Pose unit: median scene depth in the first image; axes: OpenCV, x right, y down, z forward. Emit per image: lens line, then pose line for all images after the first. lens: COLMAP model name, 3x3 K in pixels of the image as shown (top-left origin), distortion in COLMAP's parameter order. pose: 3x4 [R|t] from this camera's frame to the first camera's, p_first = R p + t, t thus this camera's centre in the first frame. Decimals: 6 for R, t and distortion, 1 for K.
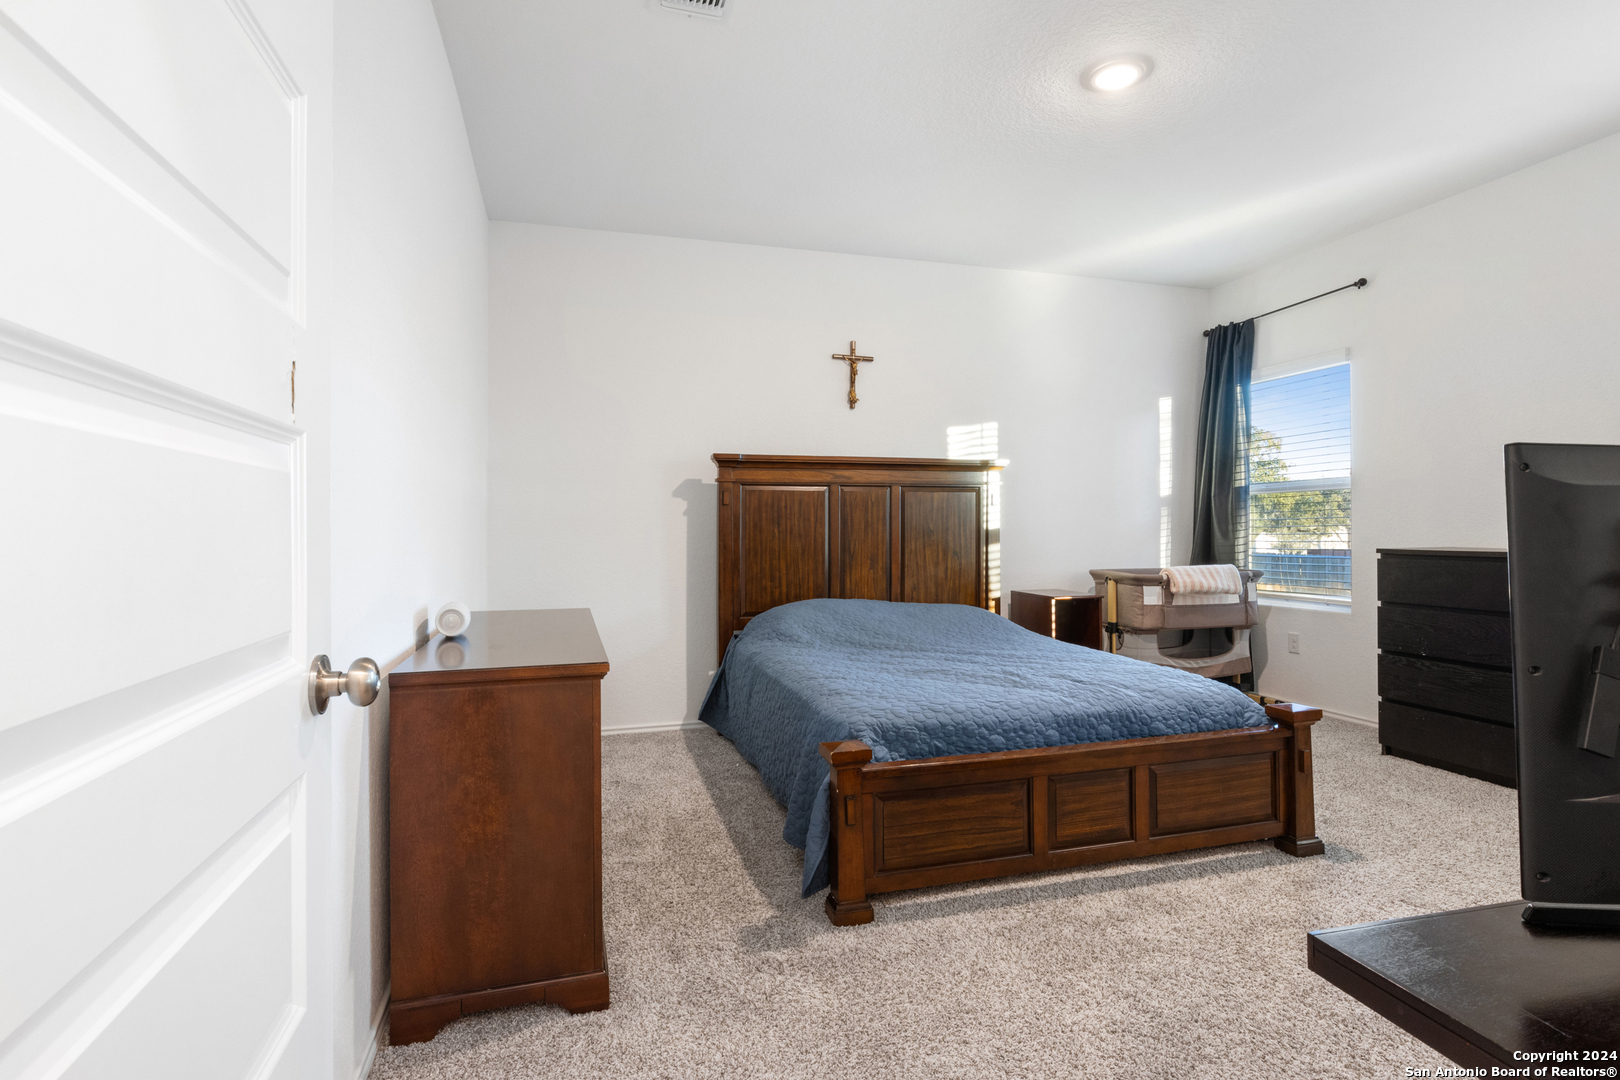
lens RADIAL K [[808.9, 0, 814.8], [0, 808.9, 529.1], [0, 0, 1]] dist [-0.007794, -0.000181]
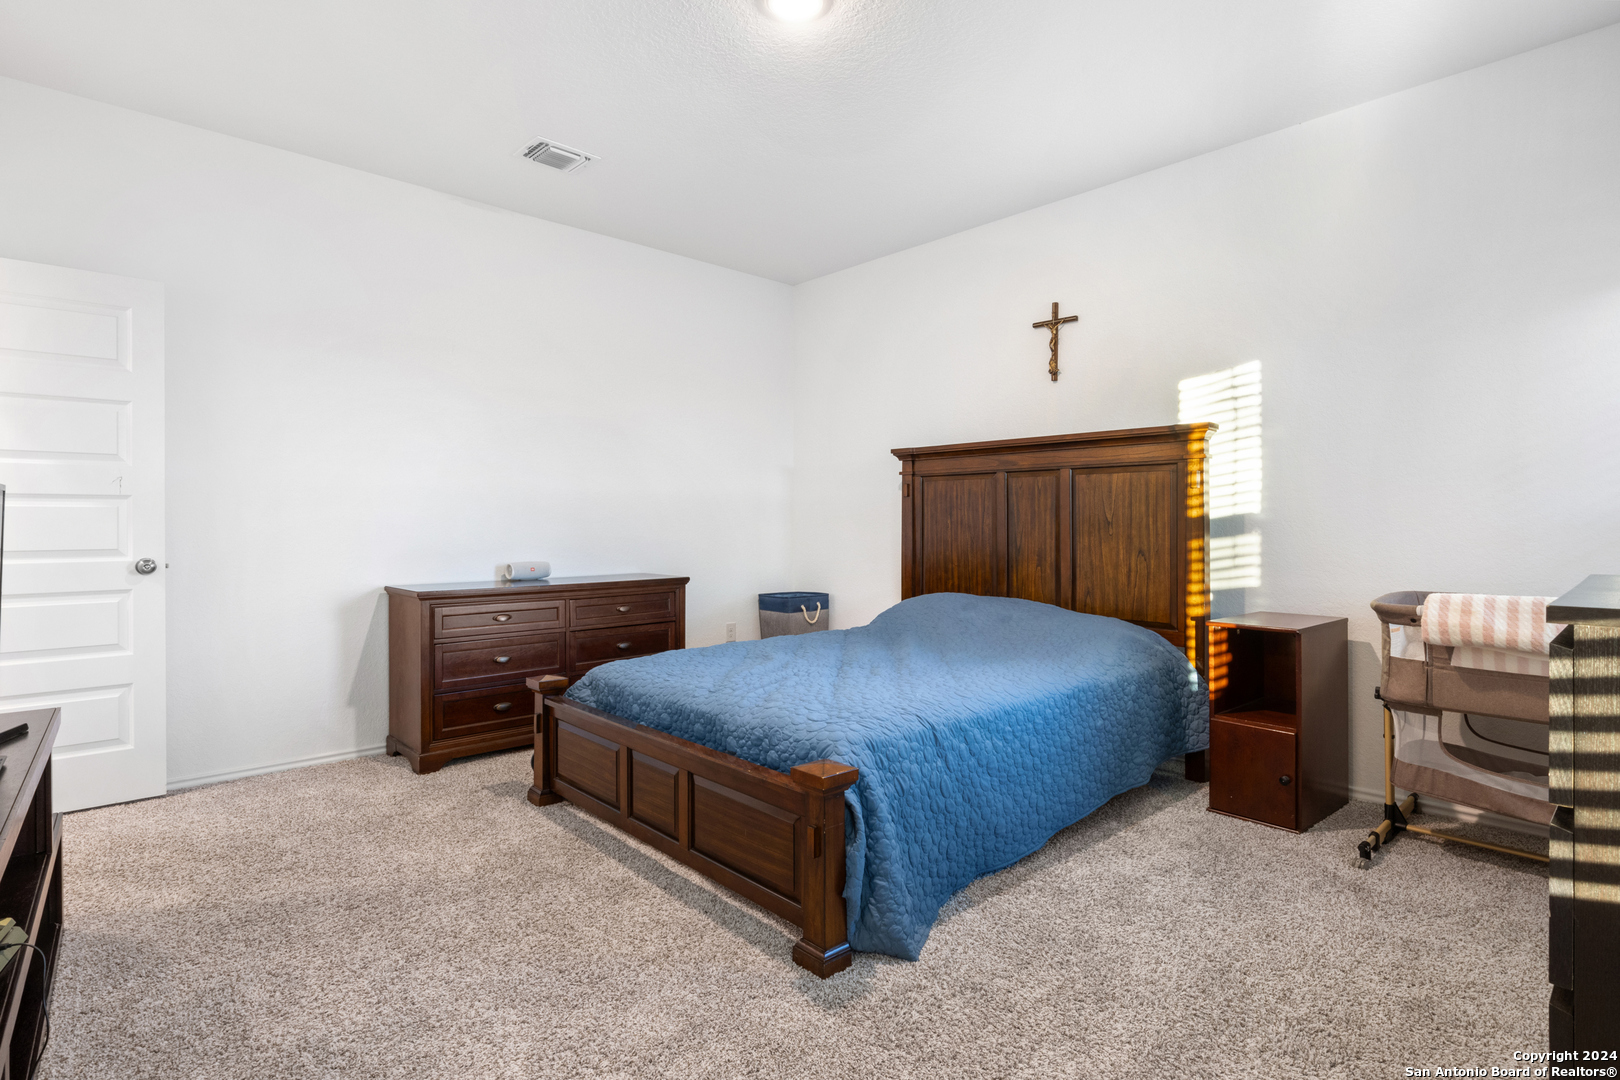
lens RADIAL K [[808.9, 0, 811.7], [0, 808.9, 537.9], [0, 0, 1]] dist [-0.007794, -0.000181]
pose [[0.444616, 0.022877, -0.895429, 0.732927], [0.006029, 0.999575, 0.028532, -0.007307], [0.895701, -0.018085, 0.444289, 0.391390]]
